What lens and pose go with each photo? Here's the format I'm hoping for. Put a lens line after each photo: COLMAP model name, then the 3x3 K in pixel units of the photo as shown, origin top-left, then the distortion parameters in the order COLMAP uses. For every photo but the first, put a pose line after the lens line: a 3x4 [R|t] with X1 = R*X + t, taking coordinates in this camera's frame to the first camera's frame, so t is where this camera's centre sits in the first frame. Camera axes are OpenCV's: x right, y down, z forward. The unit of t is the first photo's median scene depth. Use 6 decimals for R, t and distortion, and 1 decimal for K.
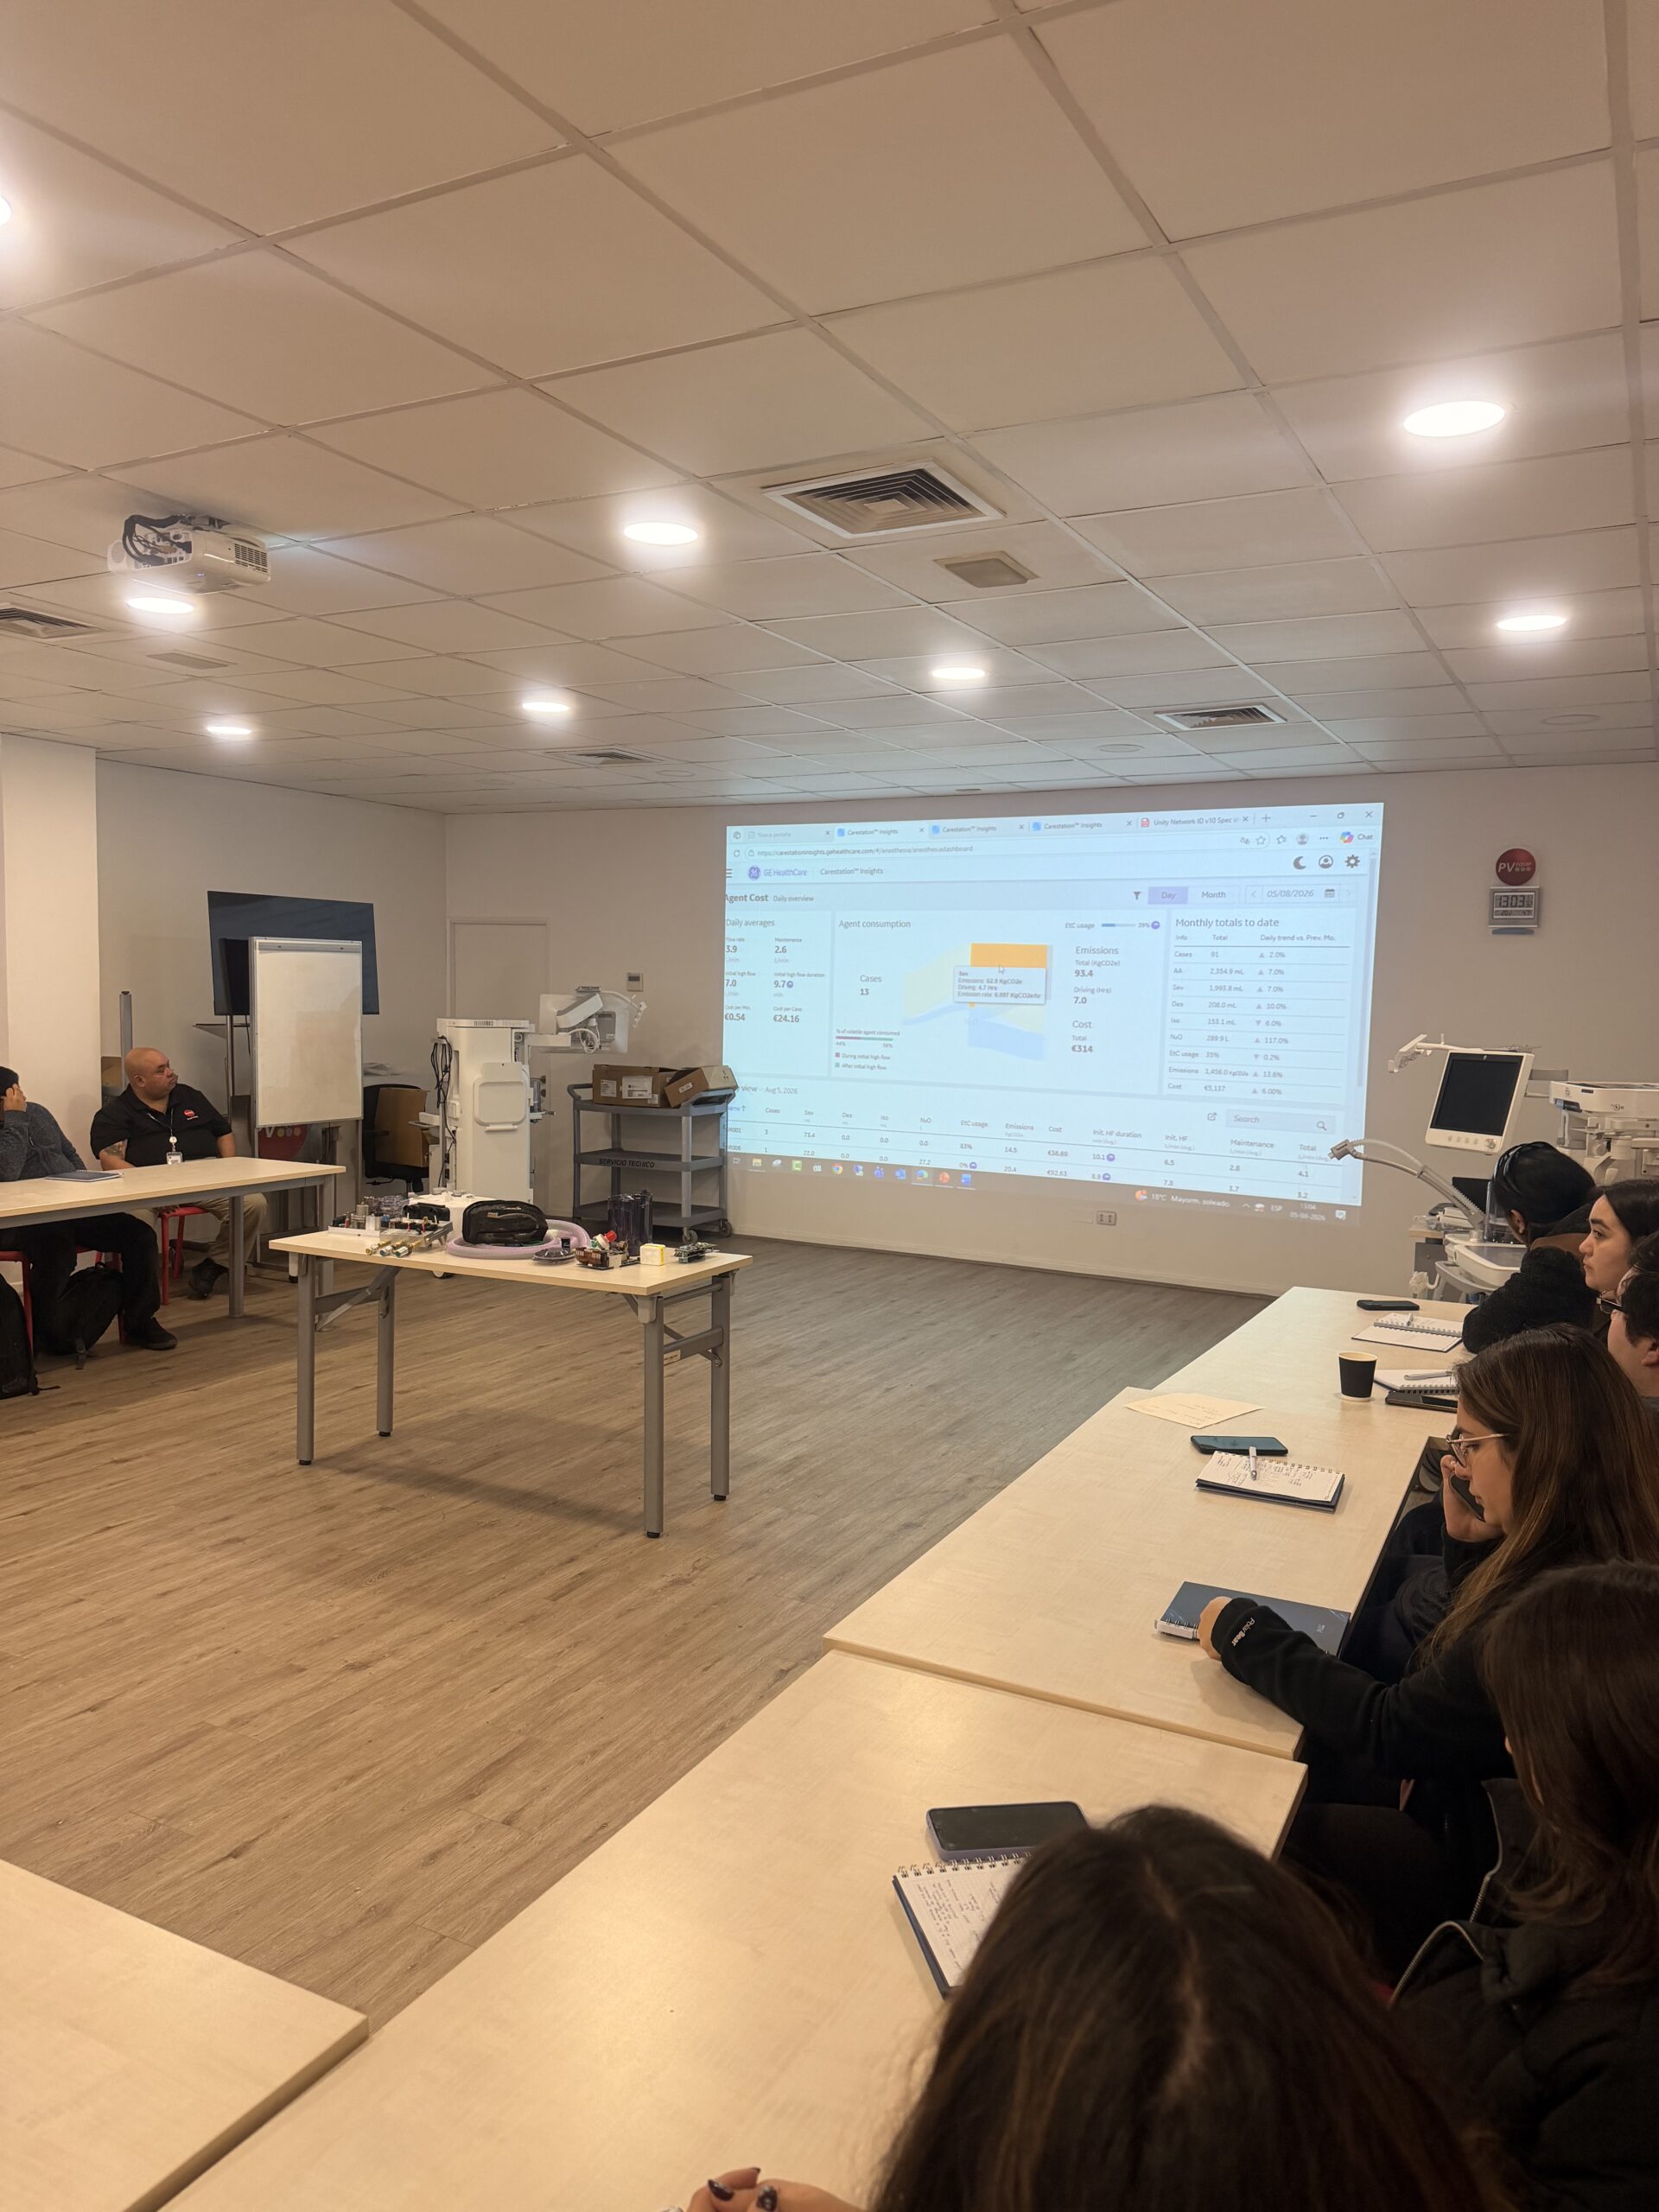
lens RADIAL K [[1554.8, 0, 830.4], [0, 1554.8, 1121.1], [0, 0, 1]] dist [0.025562, -0.040747]
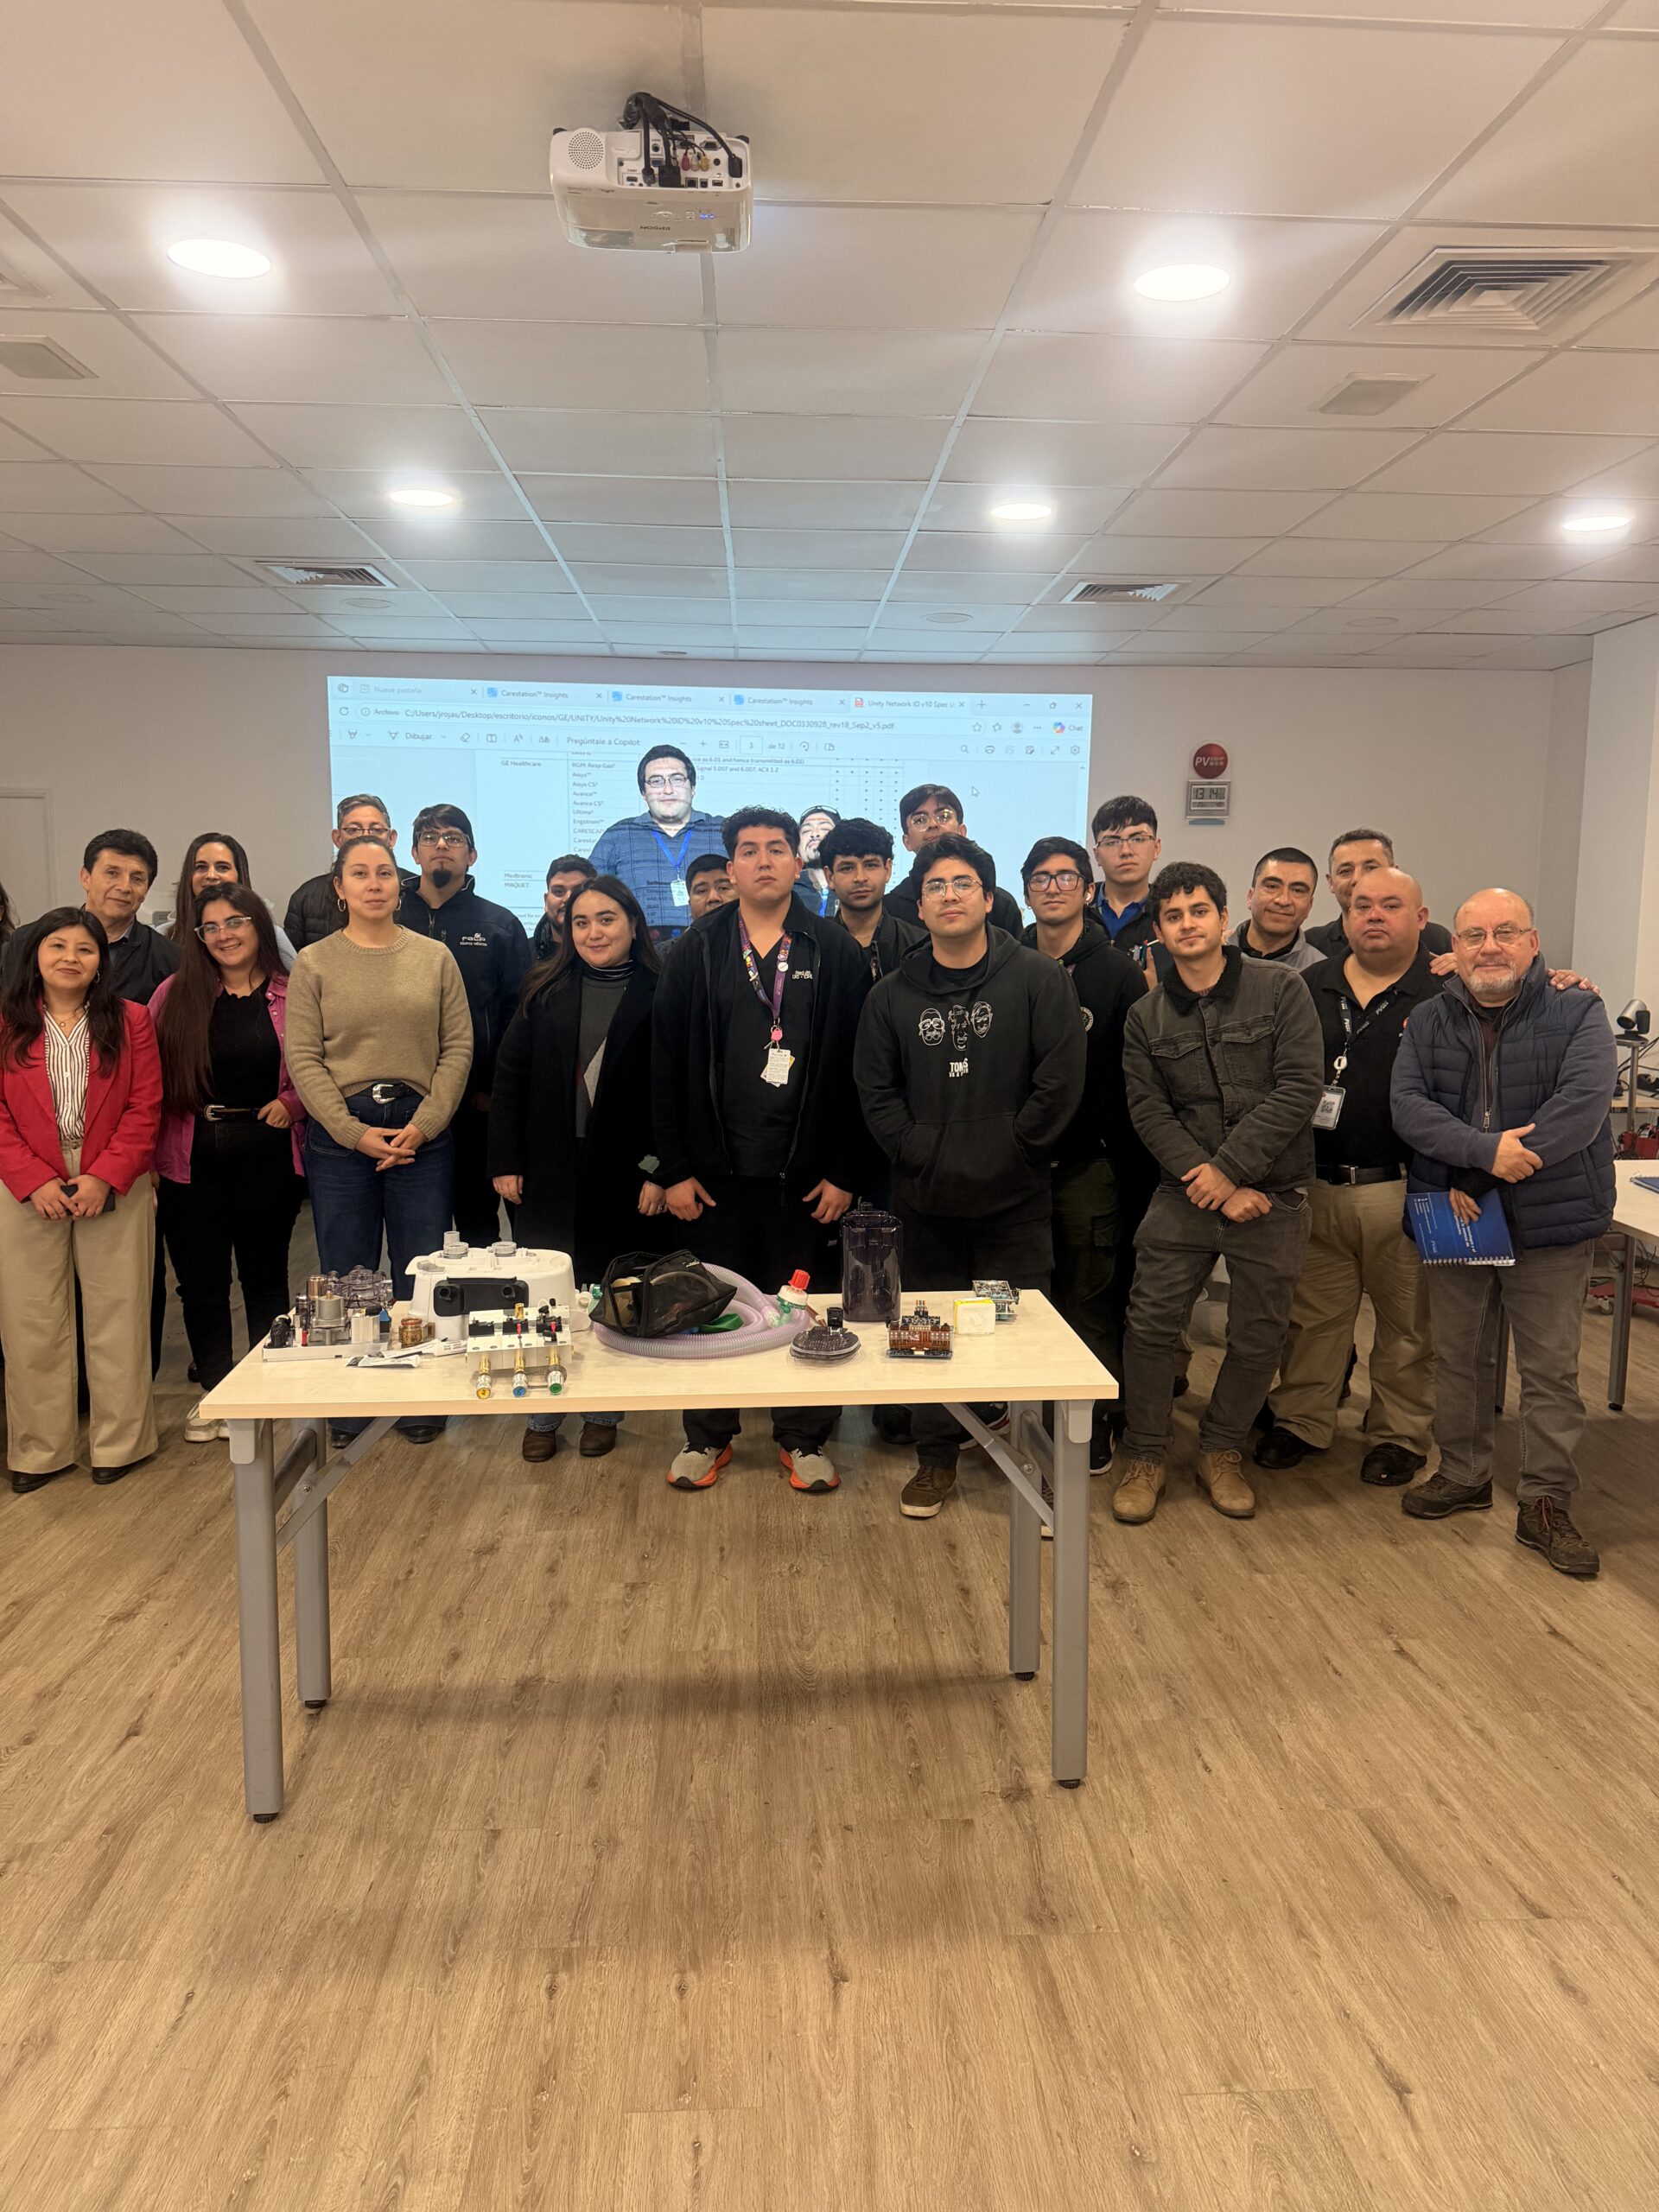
lens RADIAL K [[1531.4, 0, 840.1], [0, 1531.4, 1143.9], [0, 0, 1]] dist [0.135594, -0.176168]
pose [[0.855333, -0.097705, 0.508782, -0.355394], [0.050594, 0.993114, 0.105660, -0.026255], [-0.515602, -0.064633, 0.854387, 0.196952]]
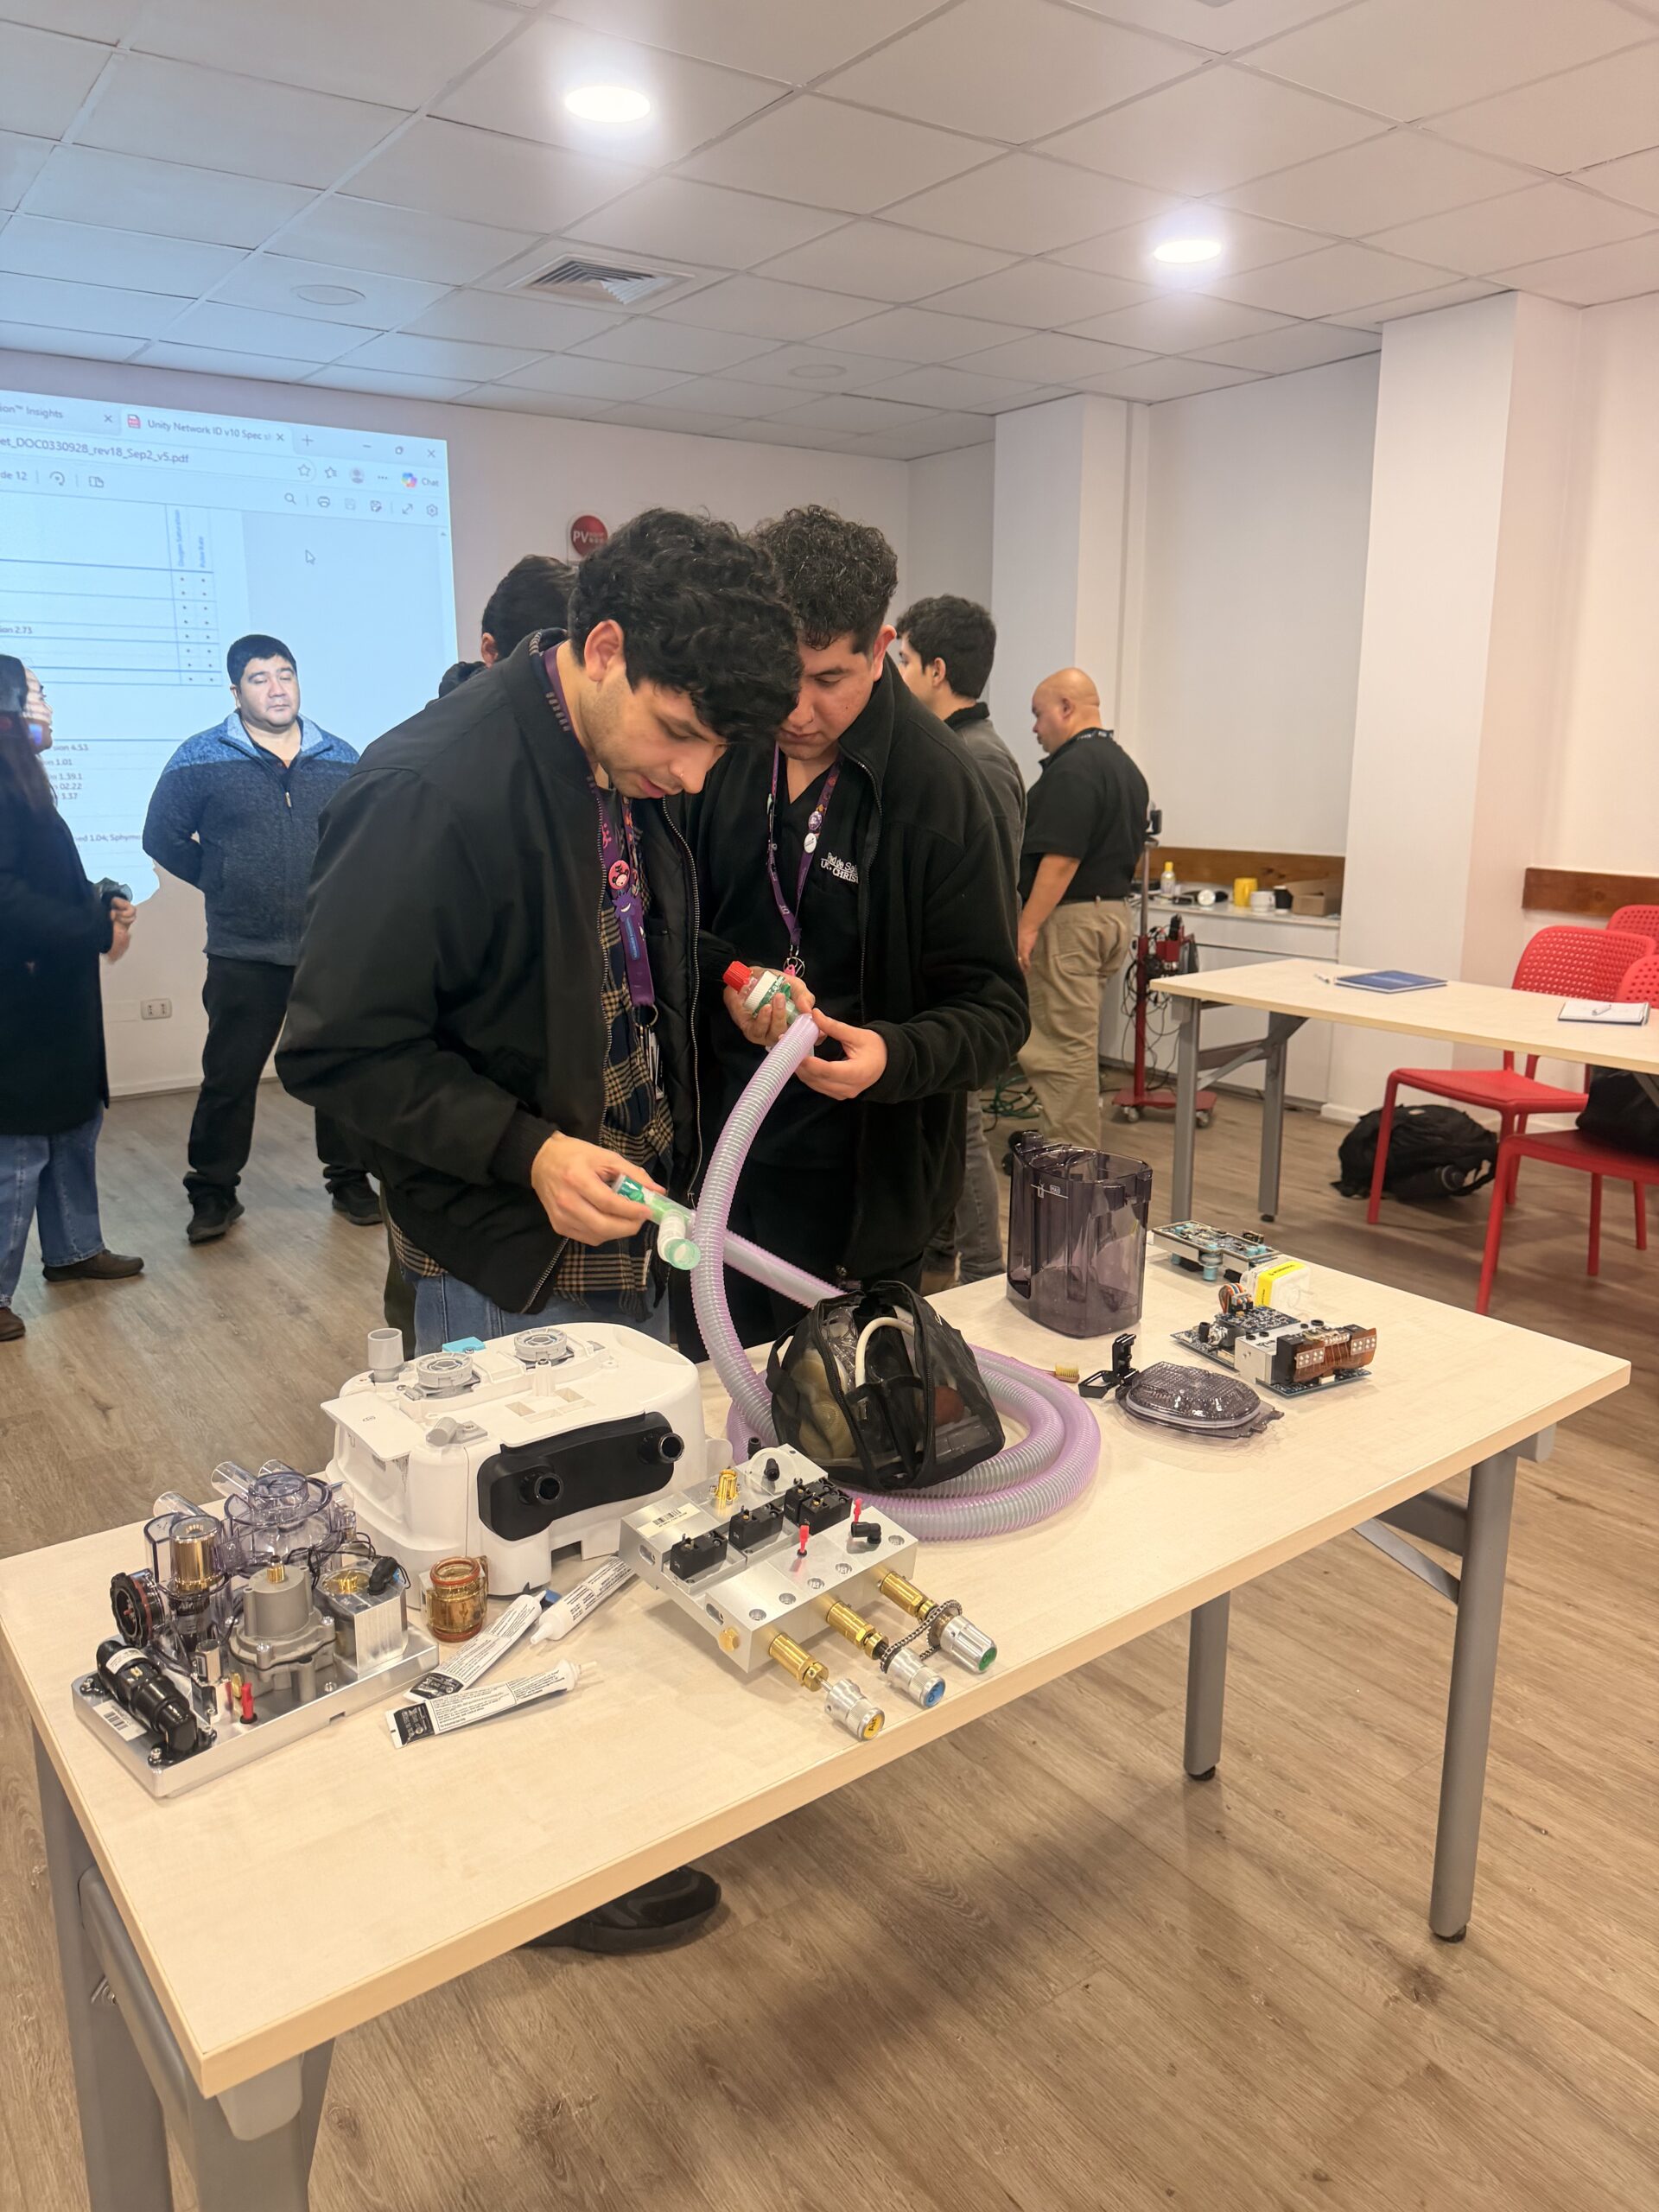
lens RADIAL K [[1554.8, 0, 830.4], [0, 1554.8, 1121.1], [0, 0, 1]] dist [0.025562, -0.040747]
pose [[0.439714, -0.238634, 0.865856, -0.366538], [0.083029, 0.970728, 0.225372, -0.026044], [-0.894292, -0.027208, 0.446656, 0.463296]]
